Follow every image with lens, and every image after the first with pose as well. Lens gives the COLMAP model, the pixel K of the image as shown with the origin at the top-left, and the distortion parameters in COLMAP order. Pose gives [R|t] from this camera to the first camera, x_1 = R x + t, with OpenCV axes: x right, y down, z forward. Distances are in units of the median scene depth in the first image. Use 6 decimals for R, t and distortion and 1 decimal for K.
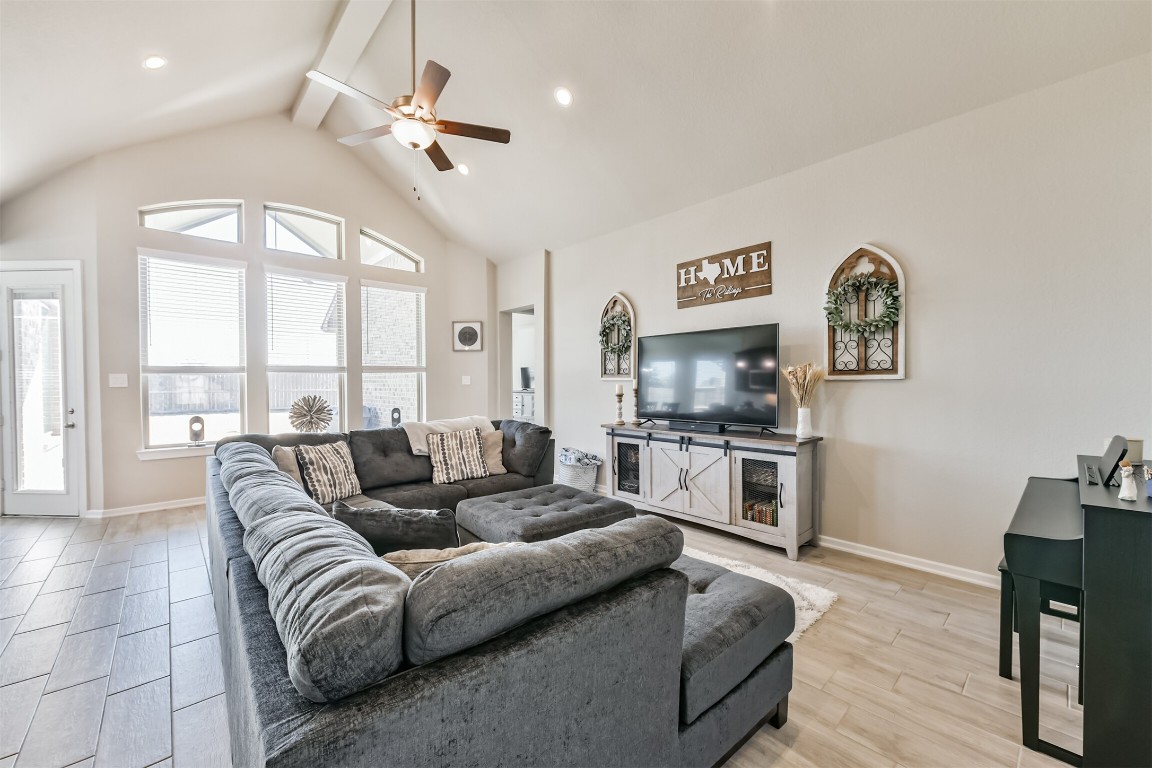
lens RADIAL K [[447.3, 0, 576.0], [0, 447.3, 384.0], [0, 0, 1]] dist [0.001026, 0.000074]
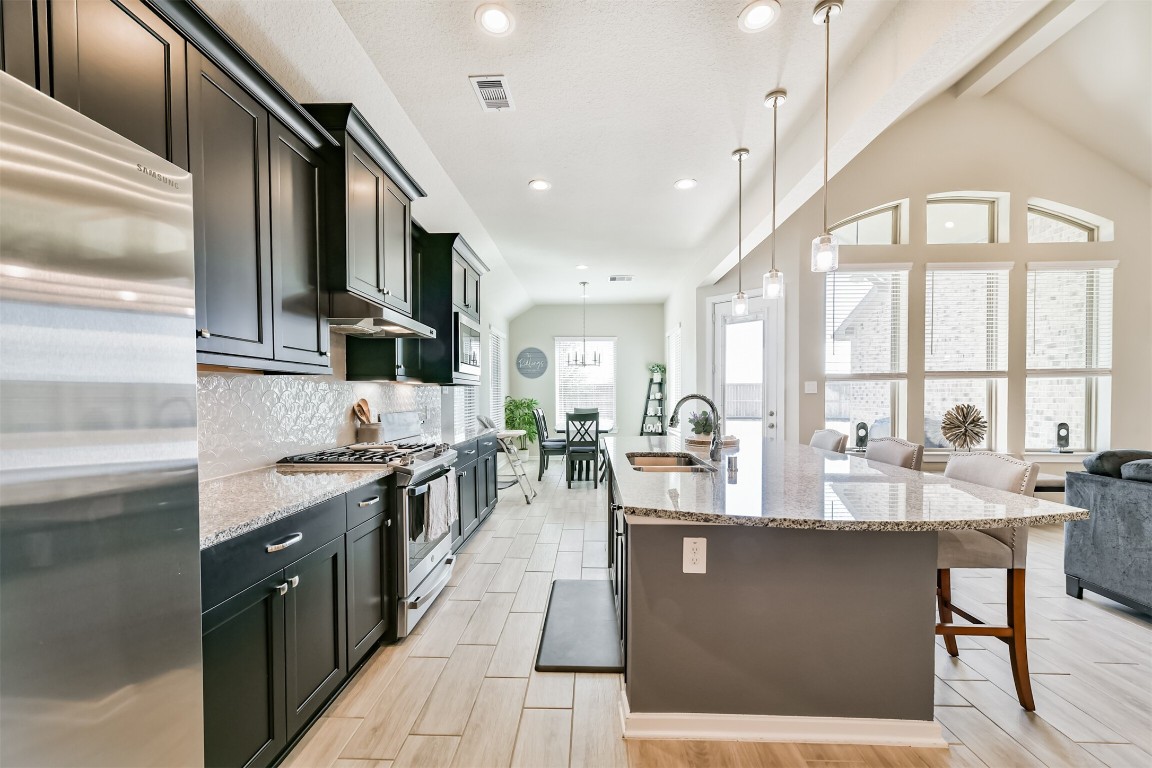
lens RADIAL K [[523.5, 0, 572.5], [0, 523.5, 399.6], [0, 0, 1]] dist [0.000466, 0.000041]
pose [[0.708989, 0.011204, -0.705130, -0.407435], [-0.005776, 0.999933, 0.010080, 0.010387], [0.705195, -0.003073, 0.709006, -0.269581]]
